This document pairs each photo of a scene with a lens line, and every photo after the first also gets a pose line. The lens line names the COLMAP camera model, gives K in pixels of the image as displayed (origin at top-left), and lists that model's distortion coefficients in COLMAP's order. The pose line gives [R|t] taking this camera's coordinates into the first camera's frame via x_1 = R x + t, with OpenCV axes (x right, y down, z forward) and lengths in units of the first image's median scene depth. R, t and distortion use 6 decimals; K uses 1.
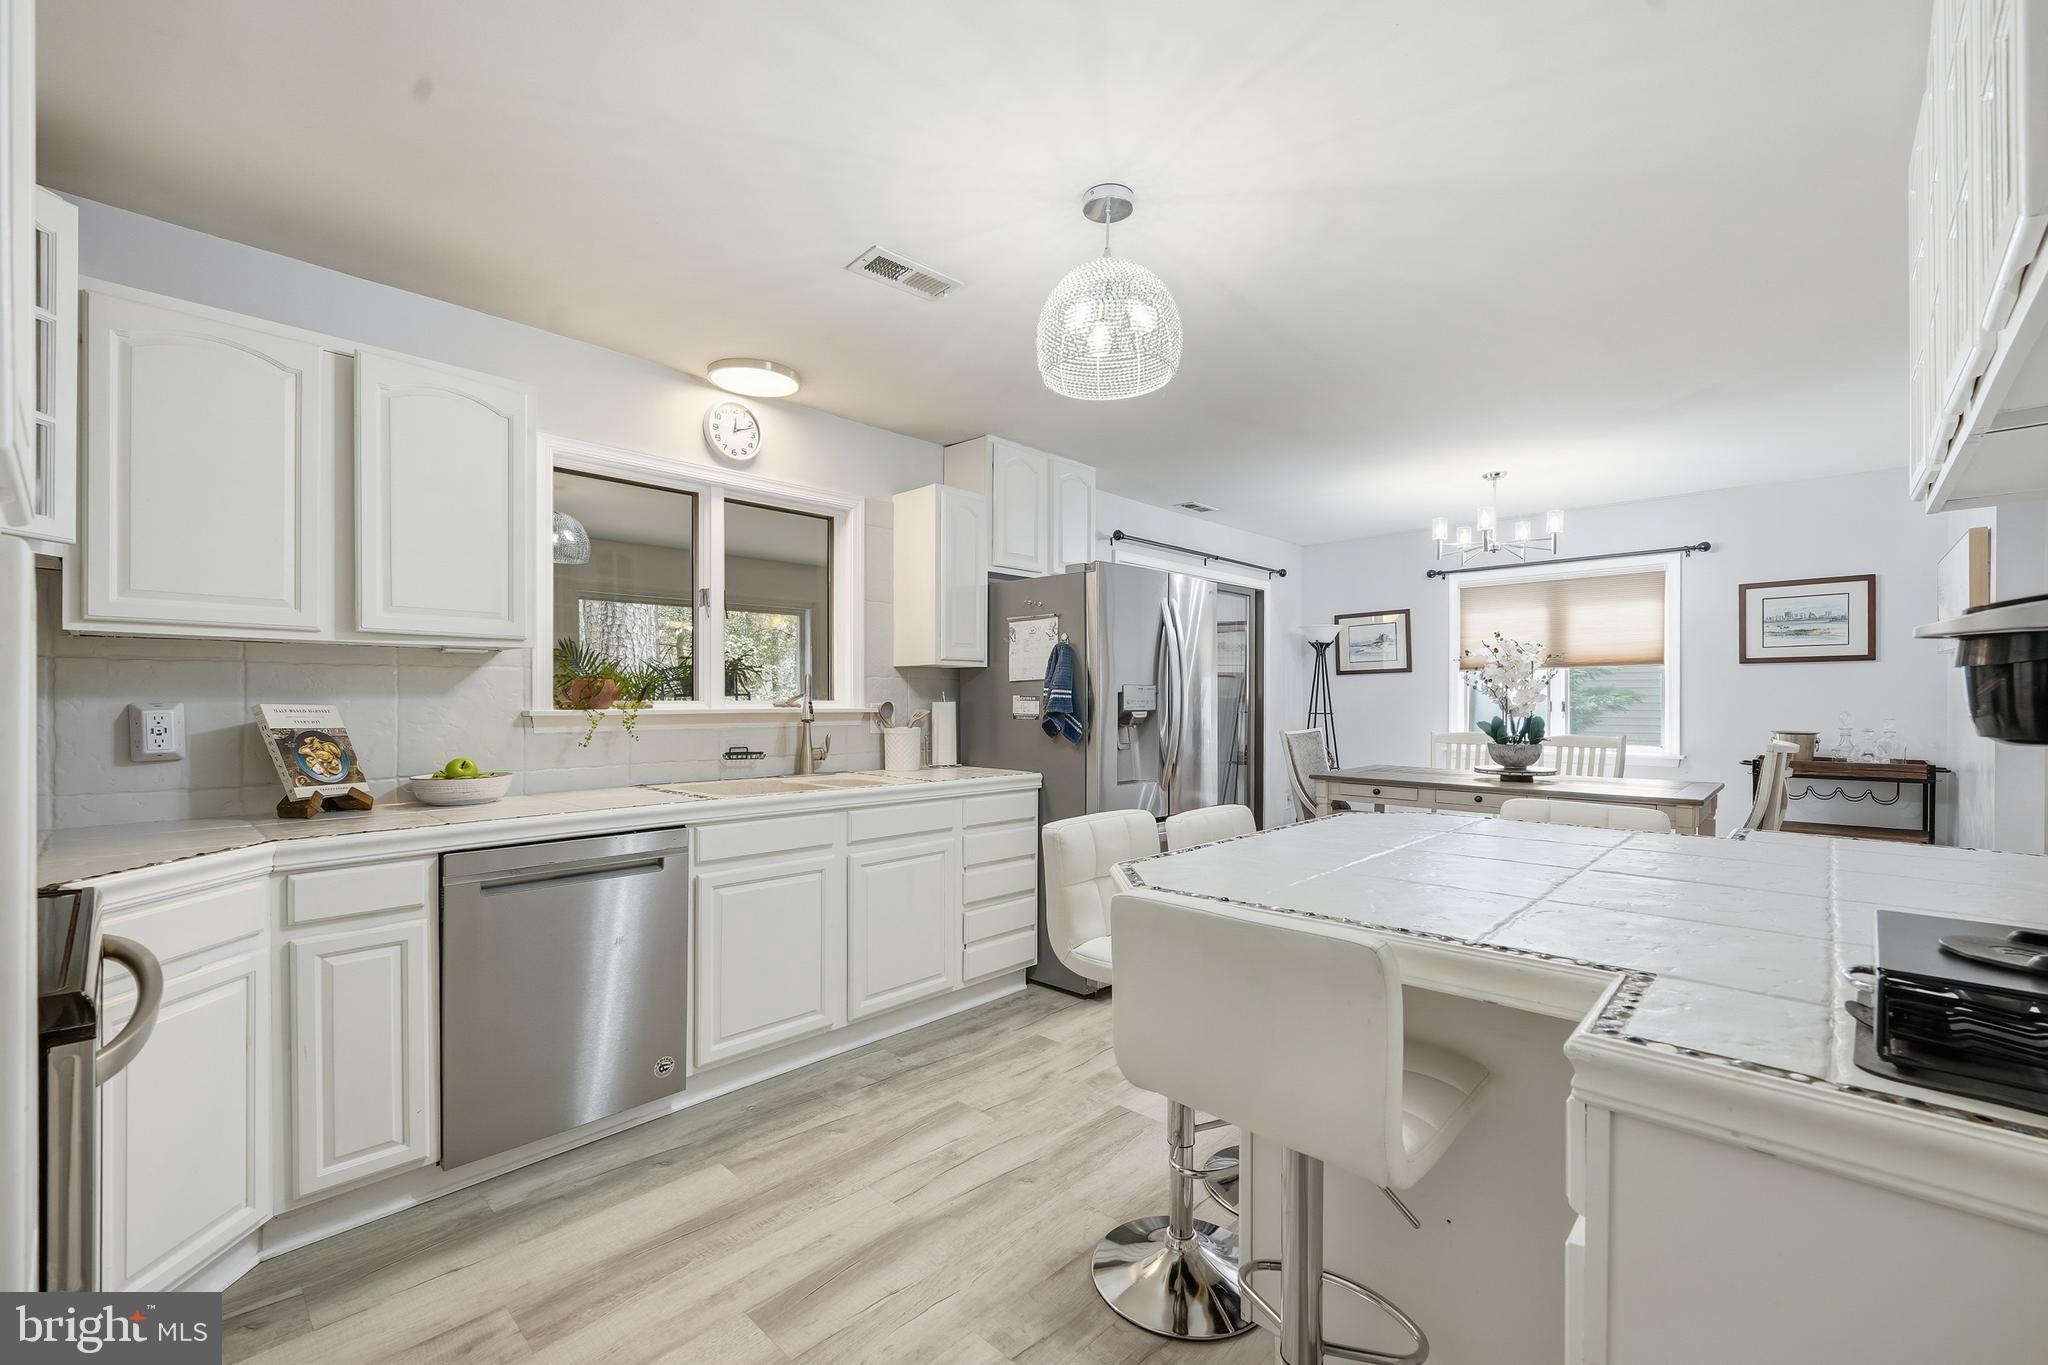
lens RADIAL K [[845.8, 0, 1024.0], [0, 845.8, 682.5], [0, 0, 1]] dist [0.000280, -0.000003]
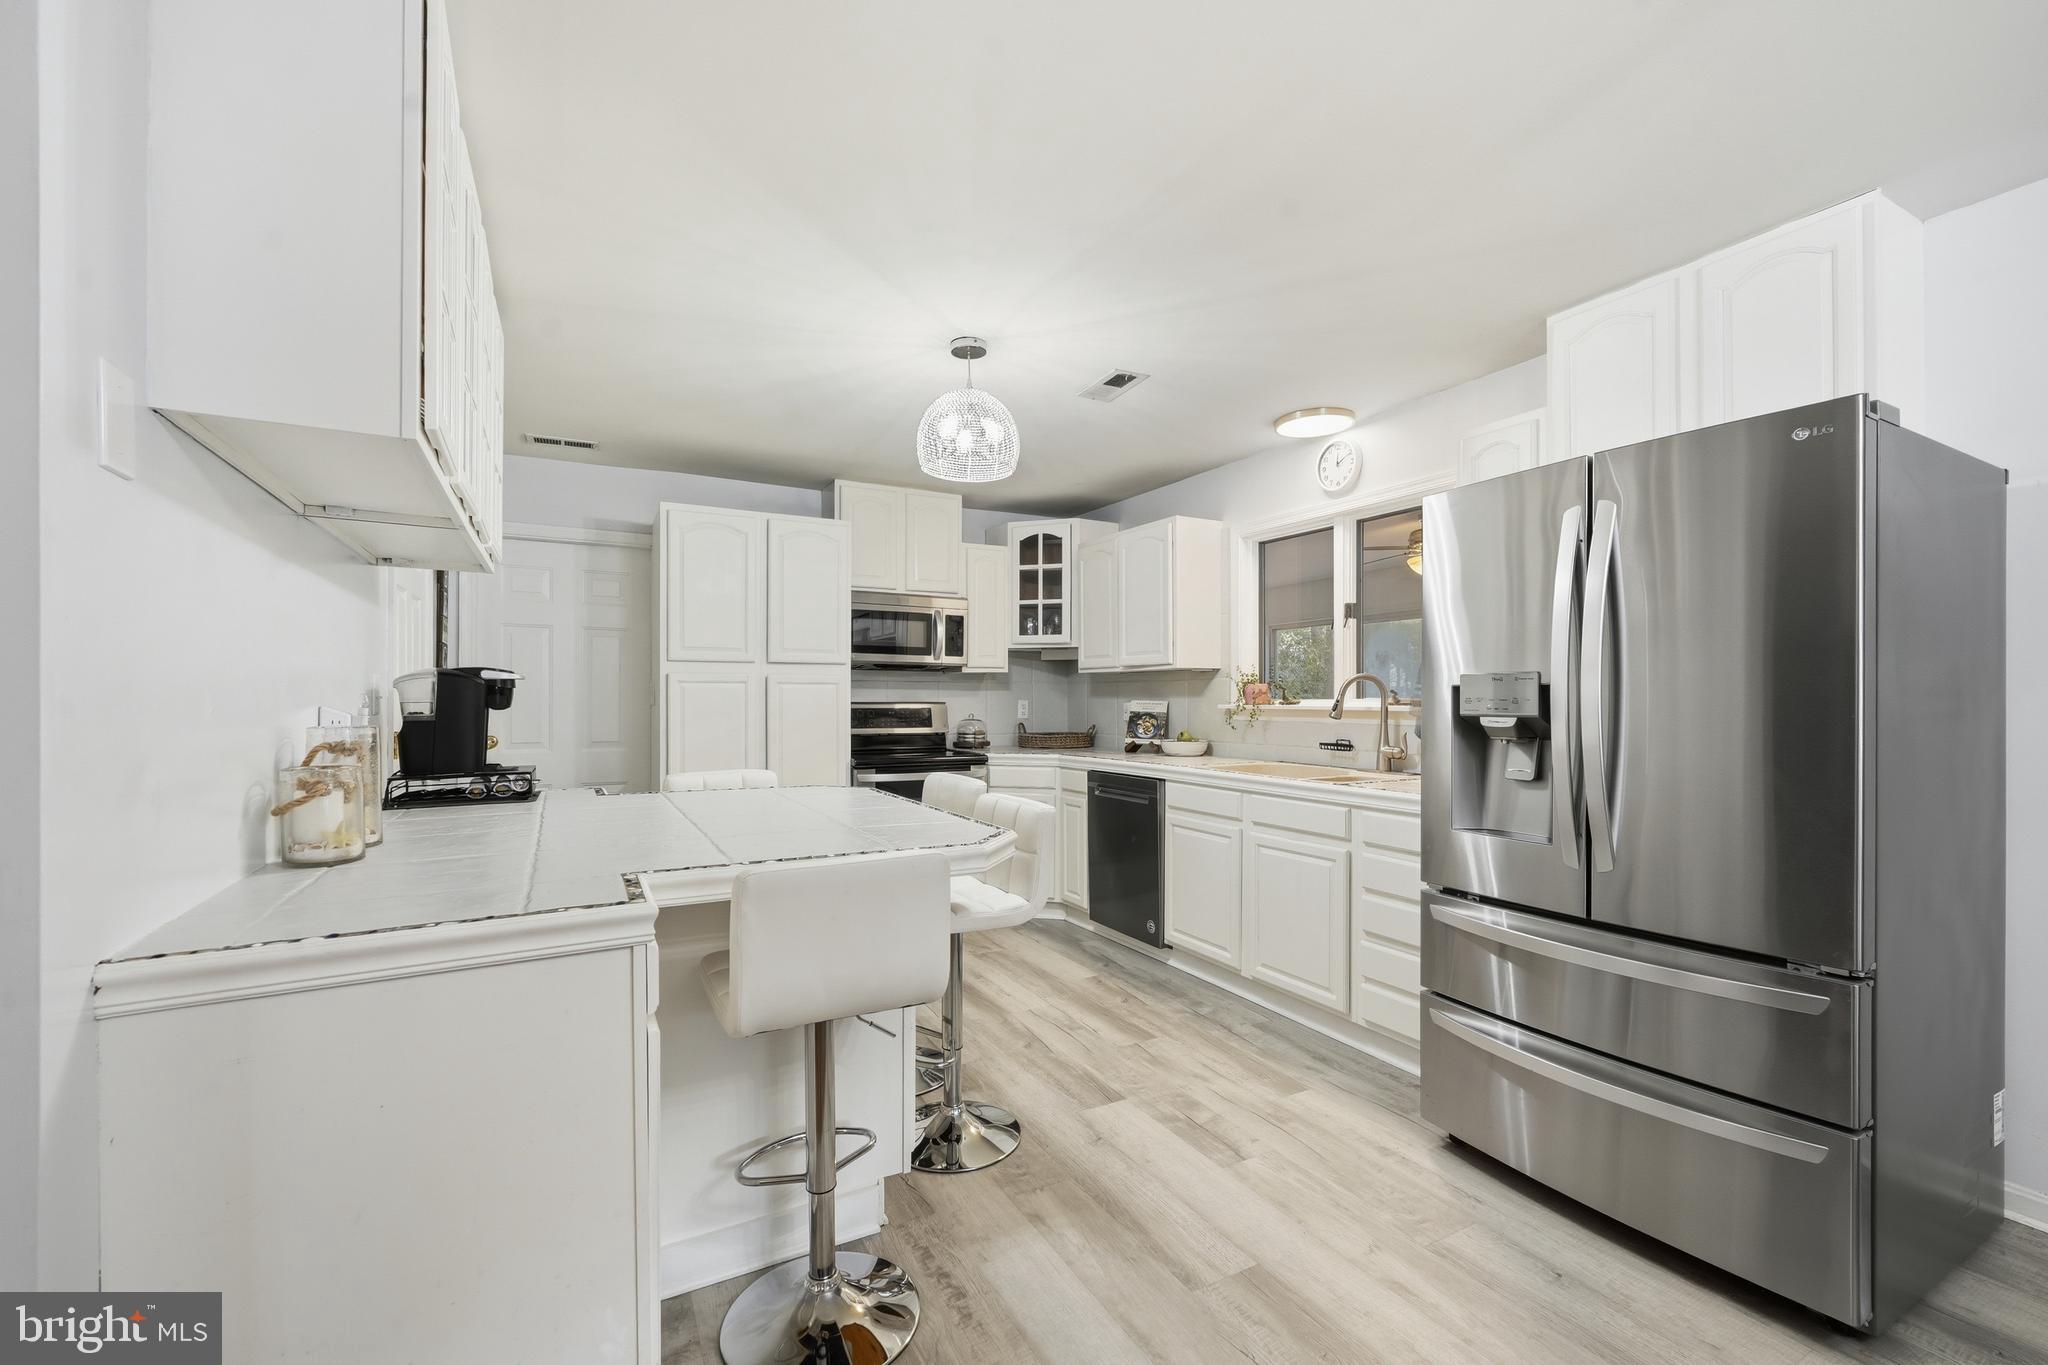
lens RADIAL K [[842.0, 0, 1030.6], [0, 842.0, 667.4], [0, 0, 1]] dist [0.002115, 0.000083]
pose [[-0.299193, -0.035404, -0.953536, 1.149712], [0.020221, 0.998852, -0.043431, 0.025472], [0.953978, -0.032275, -0.298133, 1.231695]]
